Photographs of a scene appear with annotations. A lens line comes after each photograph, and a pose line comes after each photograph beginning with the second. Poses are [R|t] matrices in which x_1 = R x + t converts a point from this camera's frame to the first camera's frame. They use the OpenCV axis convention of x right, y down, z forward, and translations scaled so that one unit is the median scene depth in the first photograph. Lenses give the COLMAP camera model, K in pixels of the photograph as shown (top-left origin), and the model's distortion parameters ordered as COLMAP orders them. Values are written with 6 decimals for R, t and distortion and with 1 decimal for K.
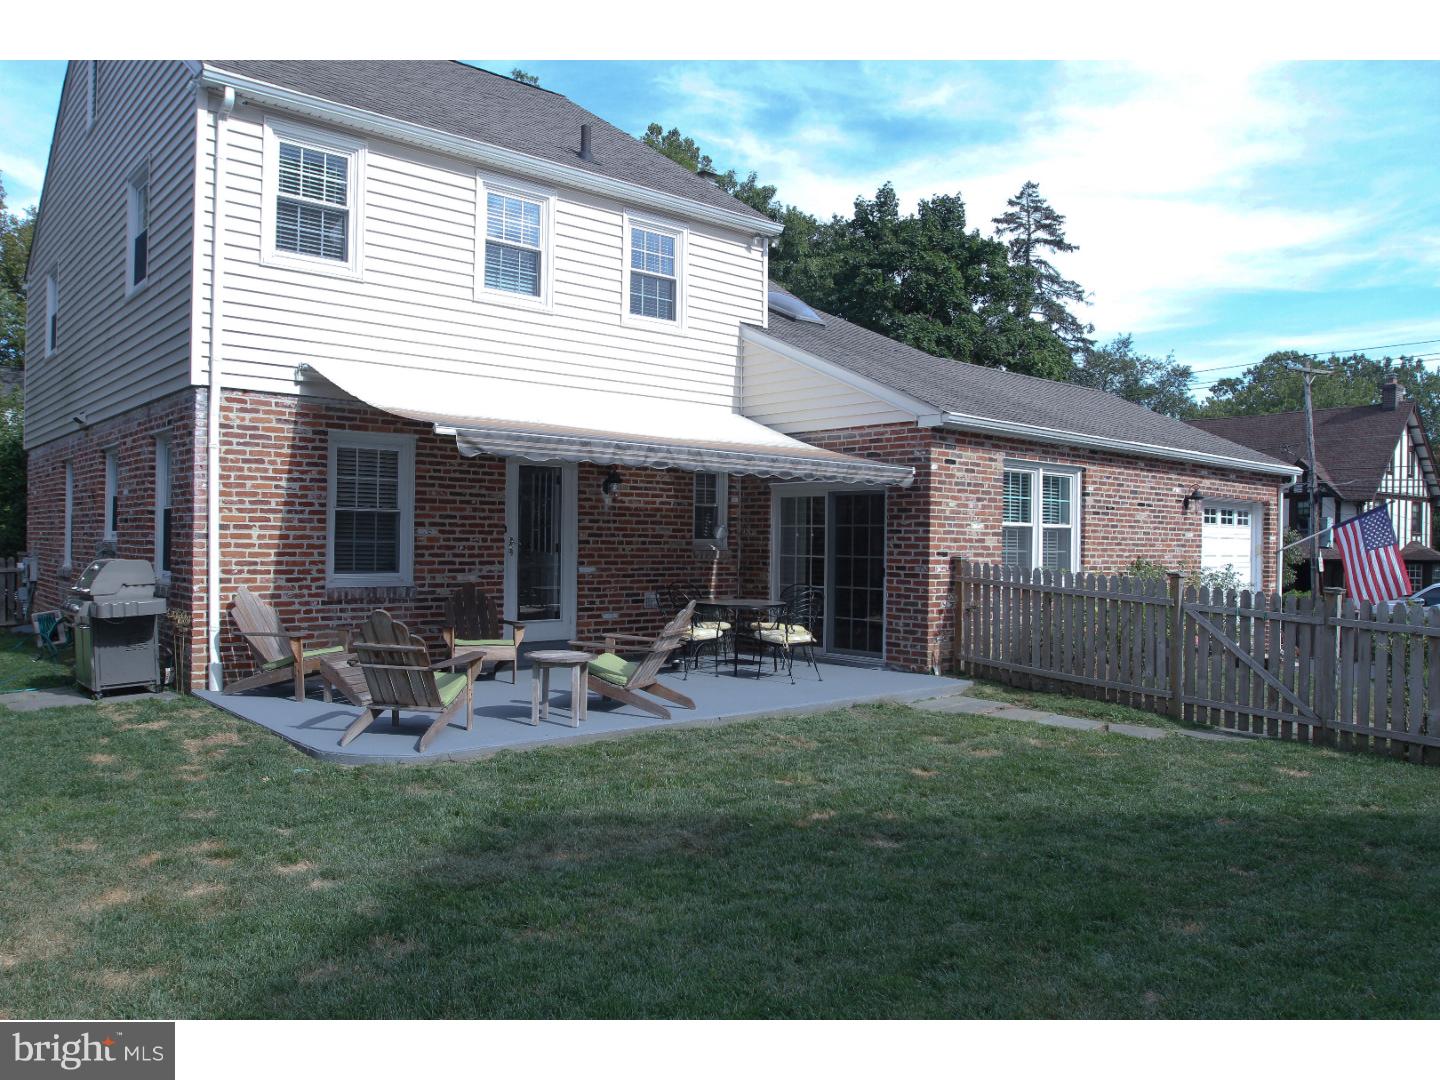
lens RADIAL K [[1056.8, 0, 719.9], [0, 1056.8, 541.5], [0, 0, 1]] dist [-0.035704, 0.002574]
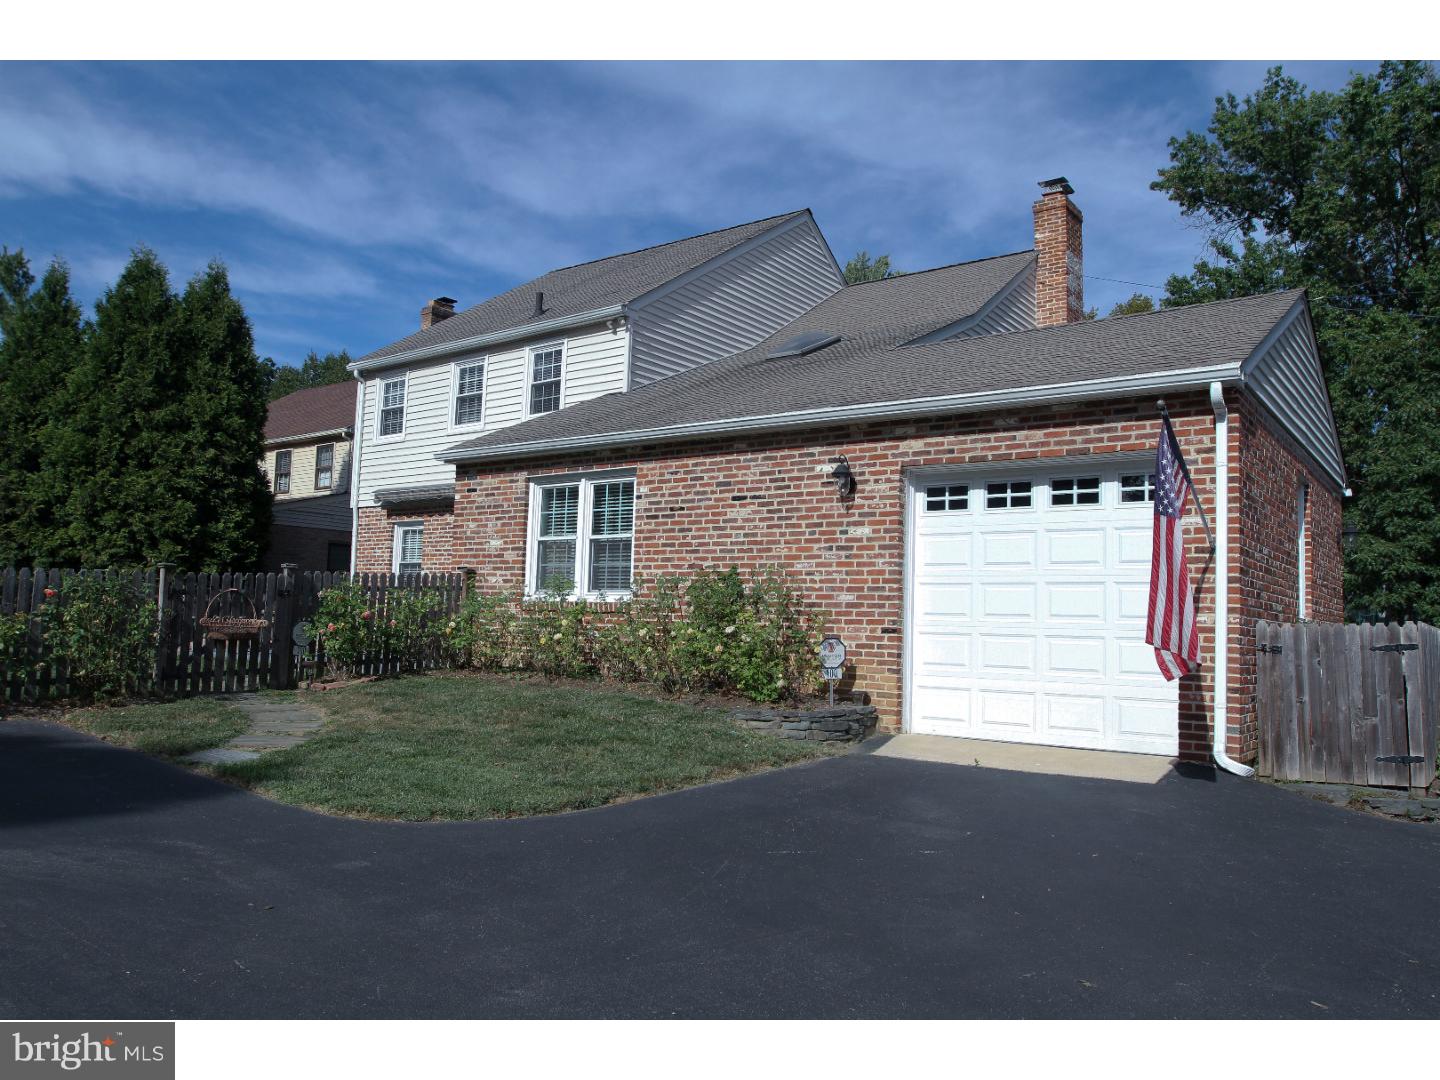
lens RADIAL K [[1056.8, 0, 720.1], [0, 1056.8, 540.3], [0, 0, 1]] dist [-0.035704, 0.002574]
pose [[0.209583, -0.087797, -0.973841, 1.375491], [-0.024959, 0.995156, -0.095090, 0.082847], [0.977472, 0.044235, 0.206376, 0.995691]]
